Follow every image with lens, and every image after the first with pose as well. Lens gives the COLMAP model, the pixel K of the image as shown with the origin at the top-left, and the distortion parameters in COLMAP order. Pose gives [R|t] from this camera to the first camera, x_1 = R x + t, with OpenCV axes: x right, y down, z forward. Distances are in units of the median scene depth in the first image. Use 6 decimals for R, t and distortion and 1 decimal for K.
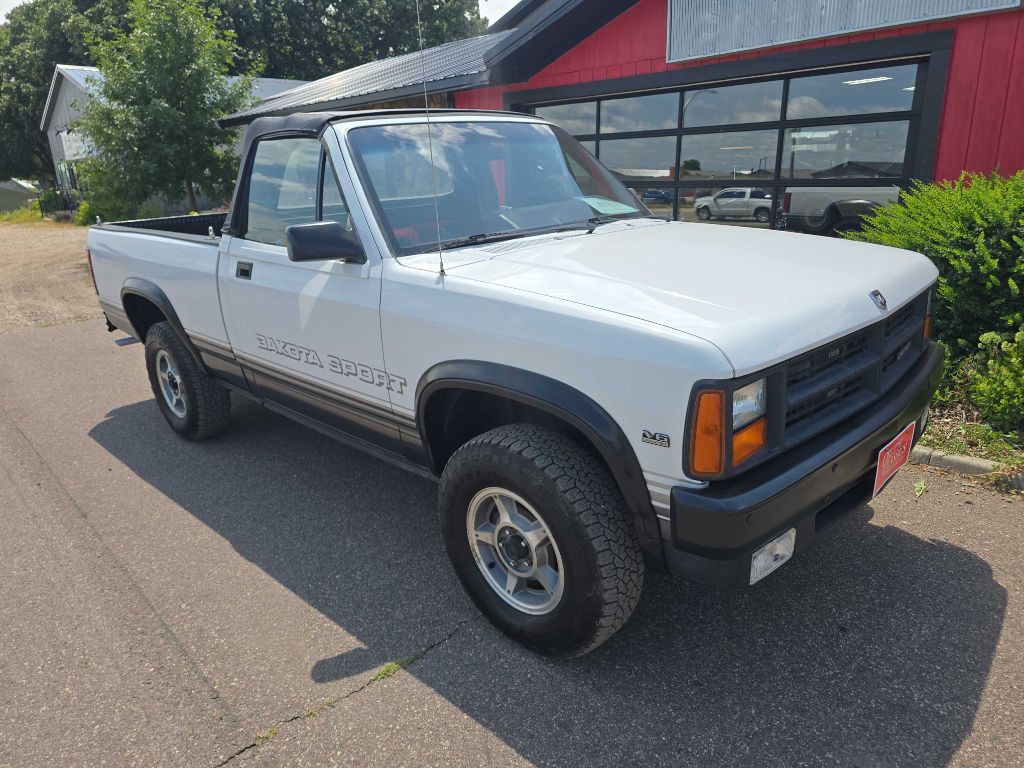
lens RADIAL K [[699.3, 0, 510.2], [0, 699.3, 384.9], [0, 0, 1]] dist [0.049770, -0.043673]
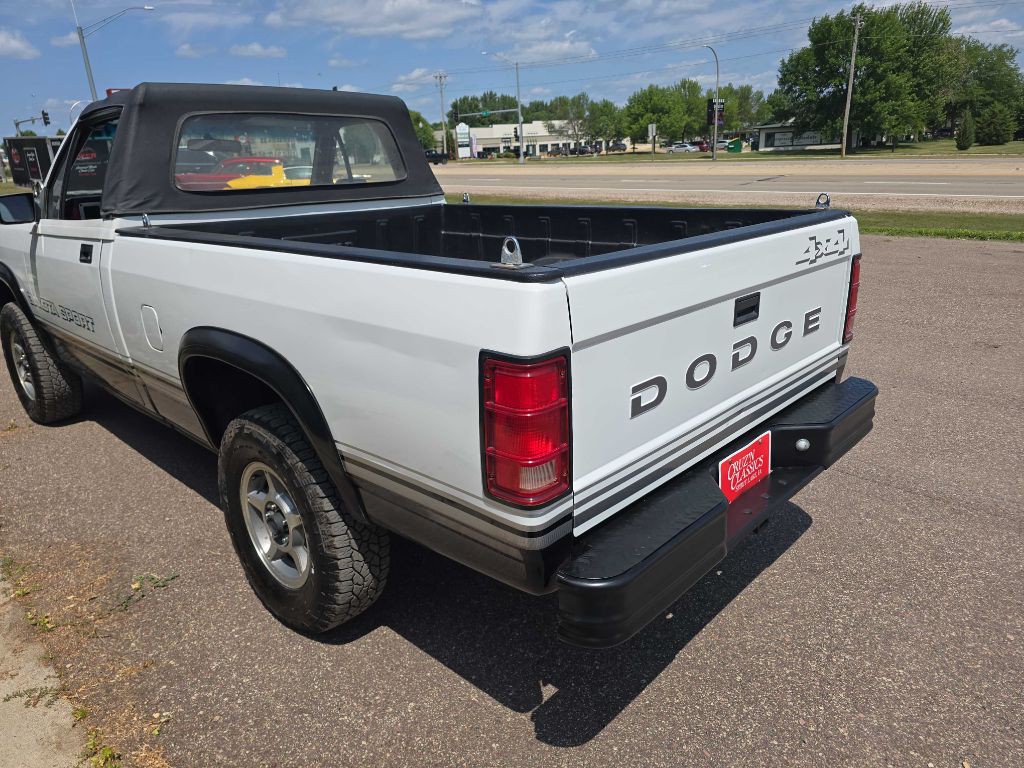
lens RADIAL K [[699.3, 0, 514.8], [0, 699.3, 384.9], [0, 0, 1]] dist [0.049770, -0.043673]
pose [[0.999981, 0.003952, 0.004658, 0.501832], [-0.003937, 0.999986, -0.003415, 0.092293], [-0.004672, 0.003397, 0.999983, -0.206170]]
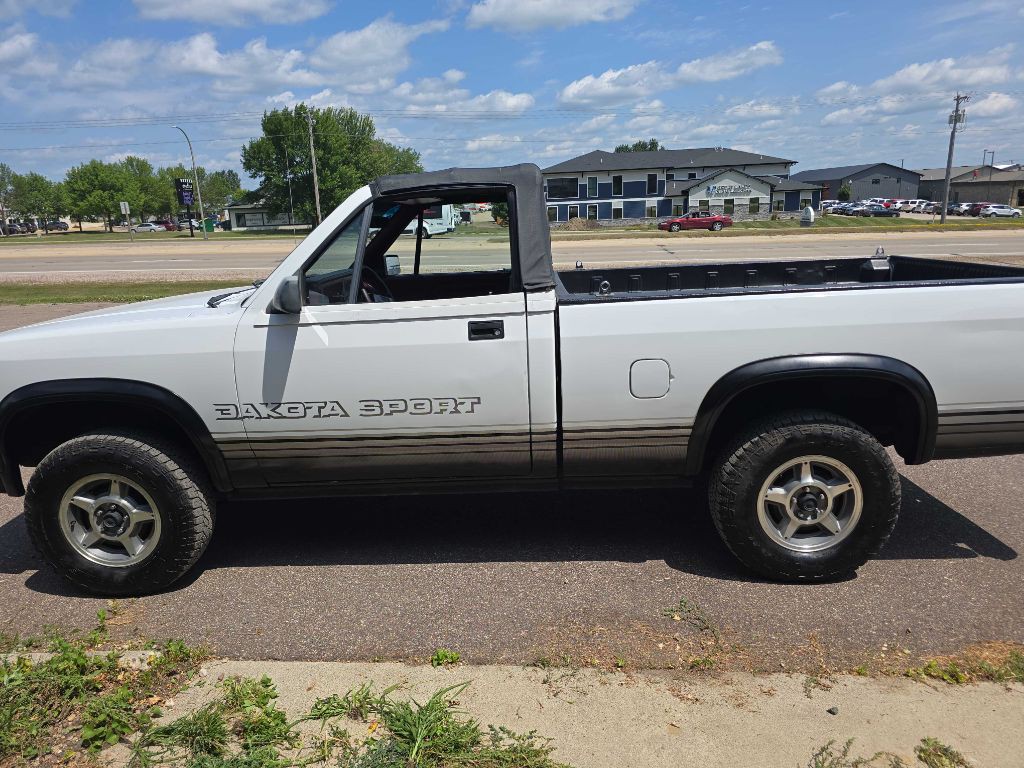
lens RADIAL K [[699.3, 0, 520.9], [0, 699.3, 379.5], [0, 0, 1]] dist [0.049770, -0.043673]
pose [[0.732960, -0.141361, 0.665422, -0.752587], [0.218481, 0.975267, -0.033473, 0.012777], [-0.644232, 0.169916, 0.745717, 0.068791]]
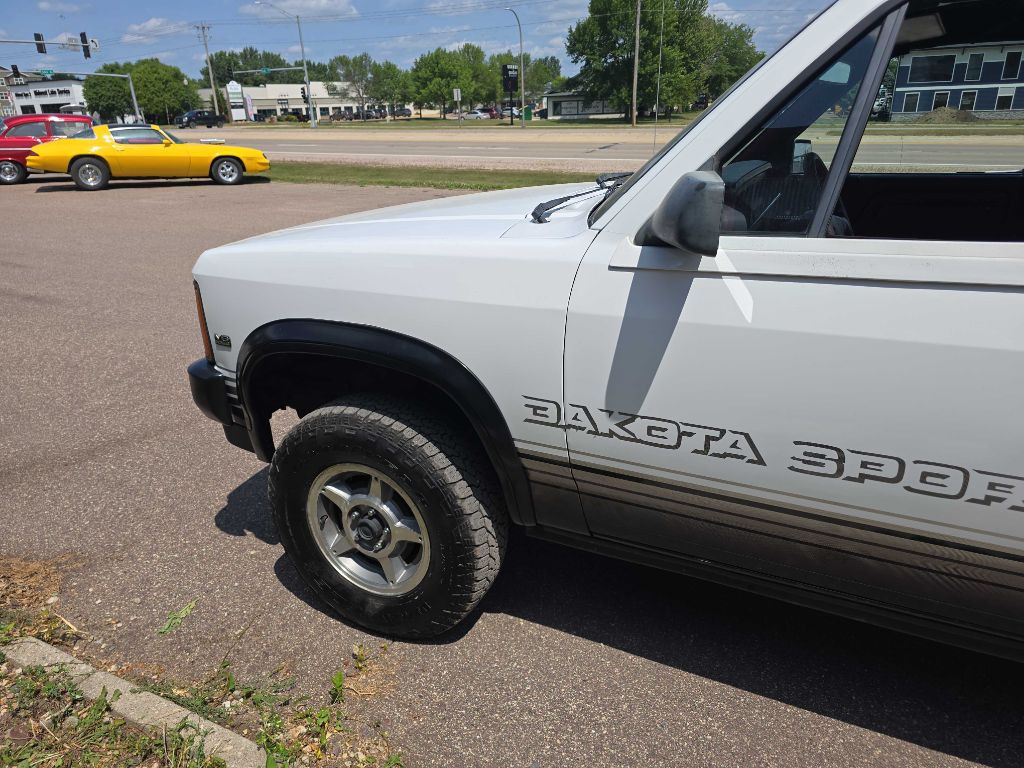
lens RADIAL K [[699.3, 0, 506.3], [0, 699.3, 384.0], [0, 0, 1]] dist [0.049770, -0.043673]
pose [[0.951194, -0.092530, 0.294396, -0.589302], [0.081597, 0.995449, 0.049233, -0.122913], [-0.297612, -0.022808, 0.954415, 0.567578]]
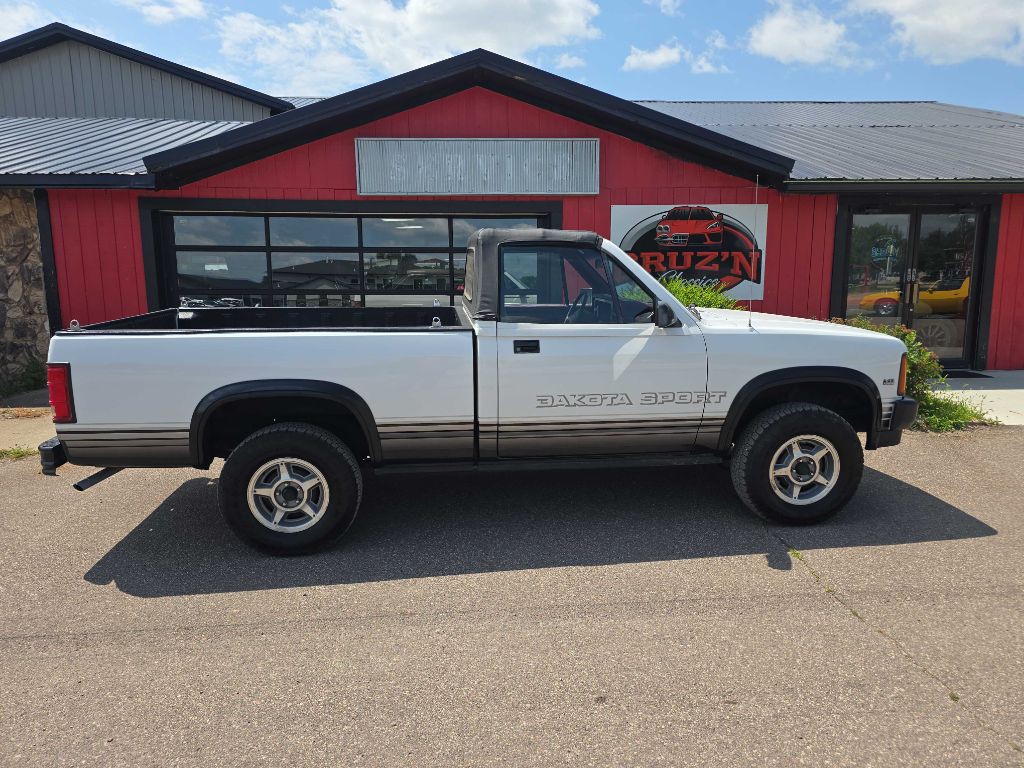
lens RADIAL K [[699.3, 0, 511.0], [0, 699.3, 381.1], [0, 0, 1]] dist [0.049770, -0.043673]
pose [[0.617401, -0.093387, 0.781085, -1.502720], [0.221069, 0.973511, -0.058348, -0.041769], [-0.754946, 0.208698, 0.621692, 0.302765]]
